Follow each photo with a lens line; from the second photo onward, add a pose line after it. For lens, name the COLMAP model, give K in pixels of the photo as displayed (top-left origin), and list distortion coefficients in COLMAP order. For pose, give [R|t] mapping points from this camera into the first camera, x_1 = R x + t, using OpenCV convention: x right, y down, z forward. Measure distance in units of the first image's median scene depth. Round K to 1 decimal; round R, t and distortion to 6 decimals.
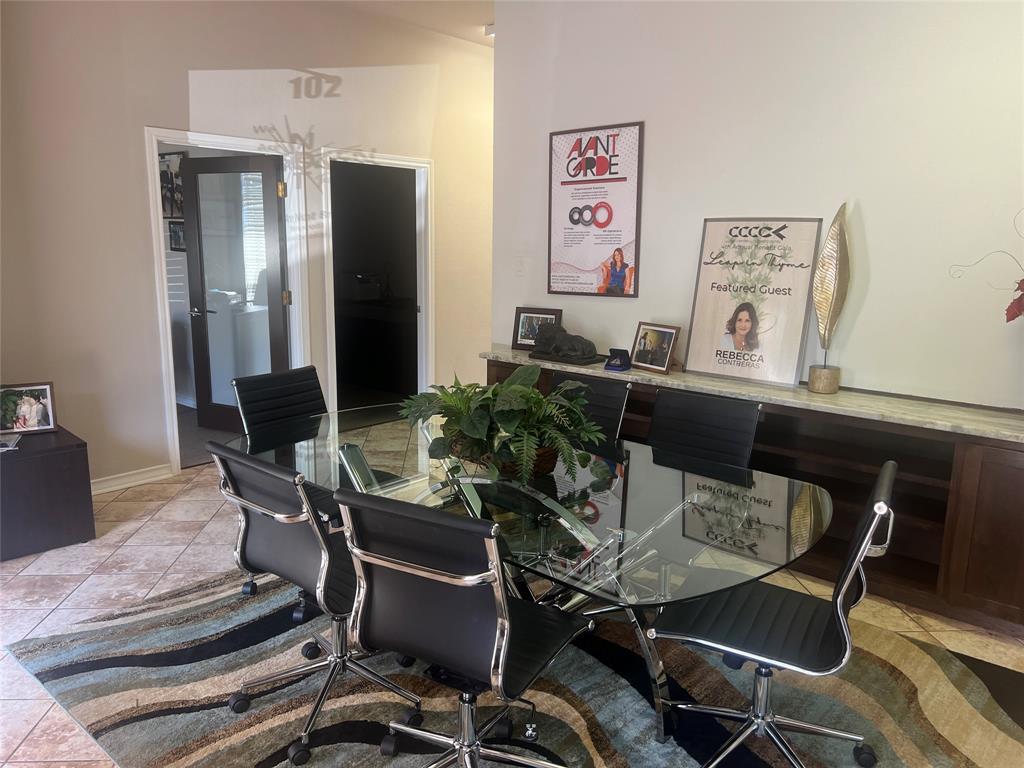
lens RADIAL K [[775.3, 0, 510.1], [0, 775.3, 384.1], [0, 0, 1]] dist [0.067840, -0.069150]
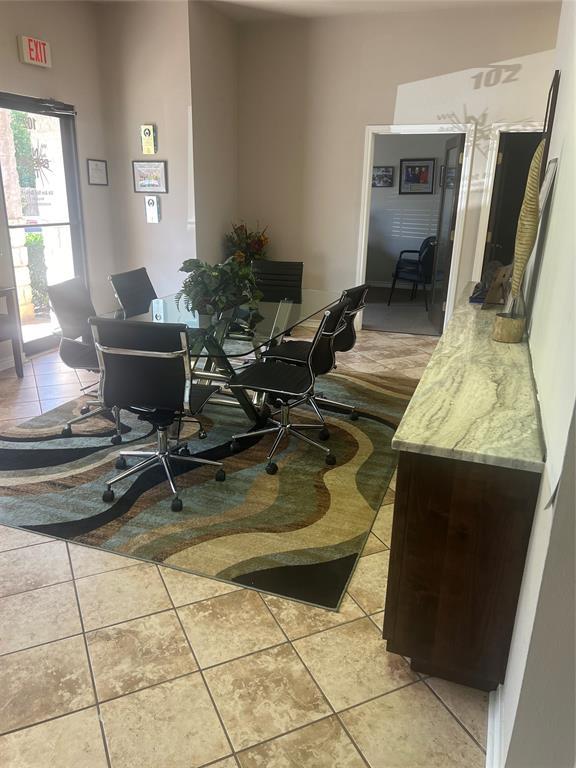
lens RADIAL K [[581.5, 0, 285.7], [0, 581.5, 386.0], [0, 0, 1]] dist [0.067840, -0.069150]
pose [[0.372551, 0.288996, -0.881866, 0.664370], [-0.191826, 0.953733, 0.231509, -0.038432], [0.907969, 0.082916, 0.410751, 0.298786]]
